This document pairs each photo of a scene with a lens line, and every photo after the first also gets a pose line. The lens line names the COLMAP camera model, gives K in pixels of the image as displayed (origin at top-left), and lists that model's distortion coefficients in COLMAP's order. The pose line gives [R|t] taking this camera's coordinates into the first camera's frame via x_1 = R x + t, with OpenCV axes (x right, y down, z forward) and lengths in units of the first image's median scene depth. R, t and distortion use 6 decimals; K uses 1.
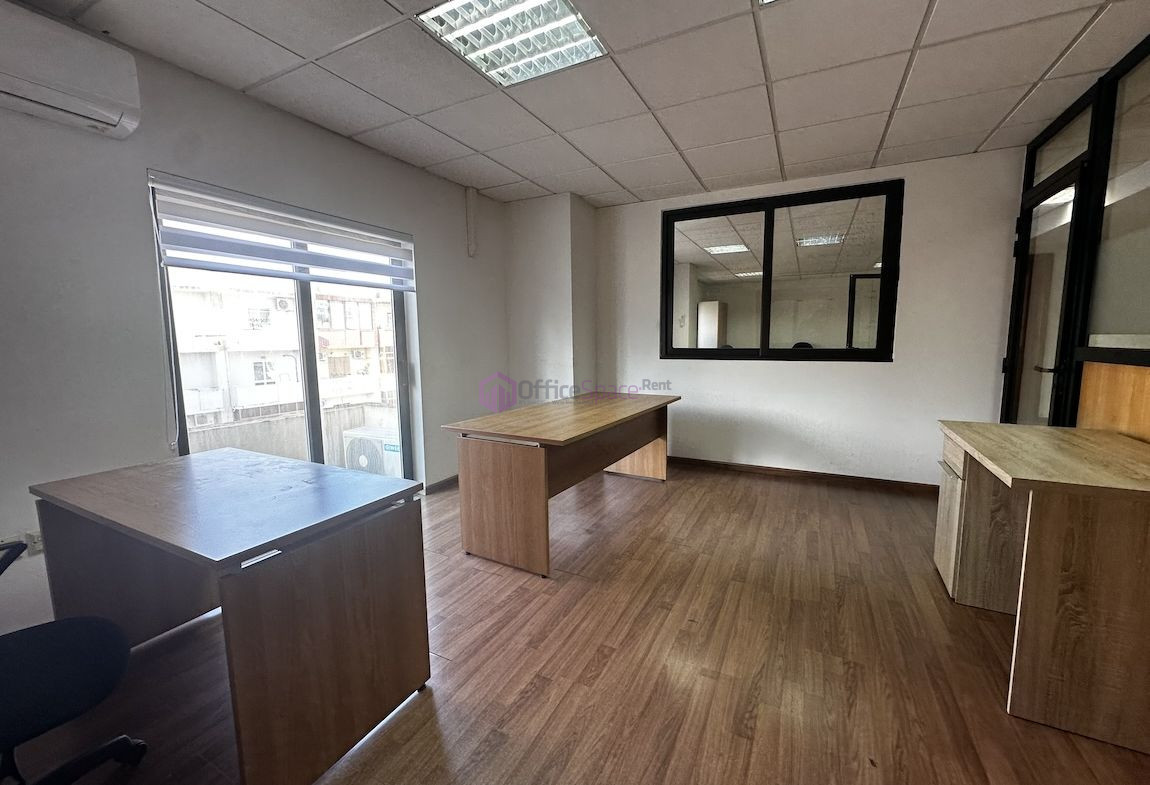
lens RADIAL K [[455.3, 0, 573.4], [0, 455.3, 391.1], [0, 0, 1]] dist [-0.002811, -0.000399]
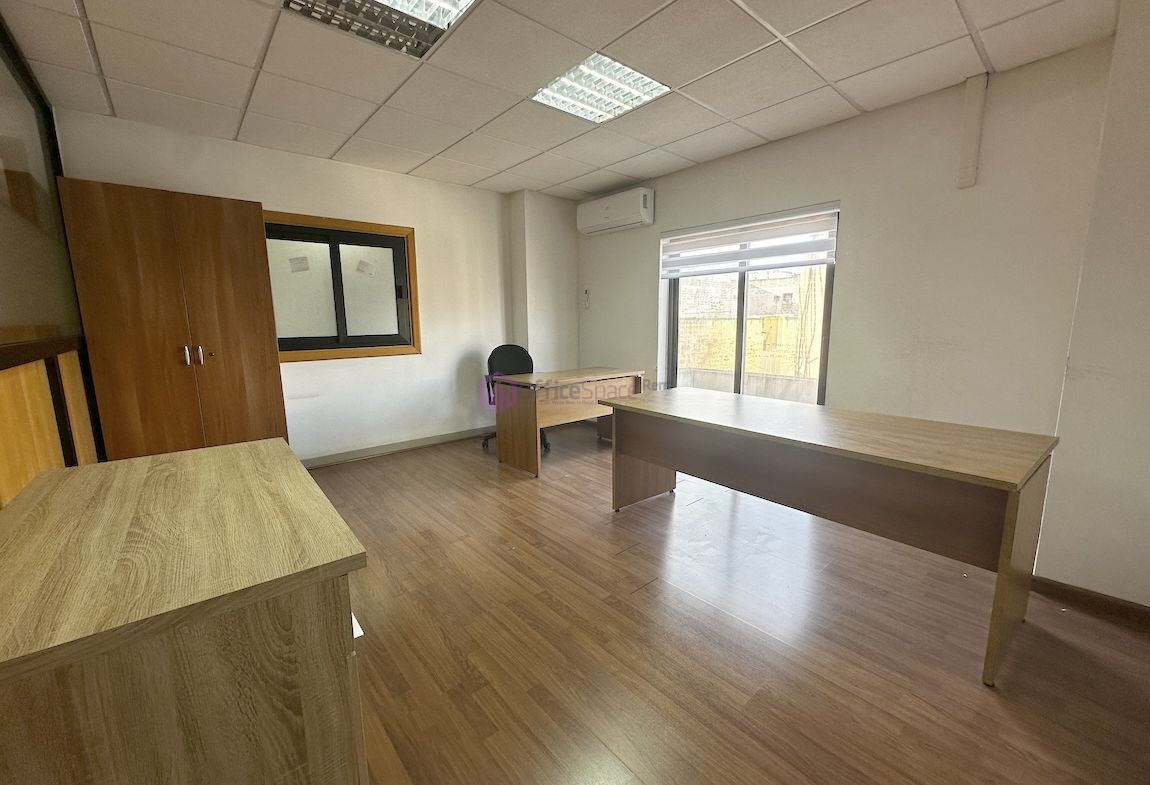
lens RADIAL K [[455.3, 0, 573.8], [0, 455.3, 393.9], [0, 0, 1]] dist [-0.002811, -0.000399]
pose [[-0.367239, 0.159394, -0.916367, 0.927495], [-0.098684, 0.972969, 0.208788, -0.128603], [0.924877, 0.167106, -0.341583, 1.106513]]
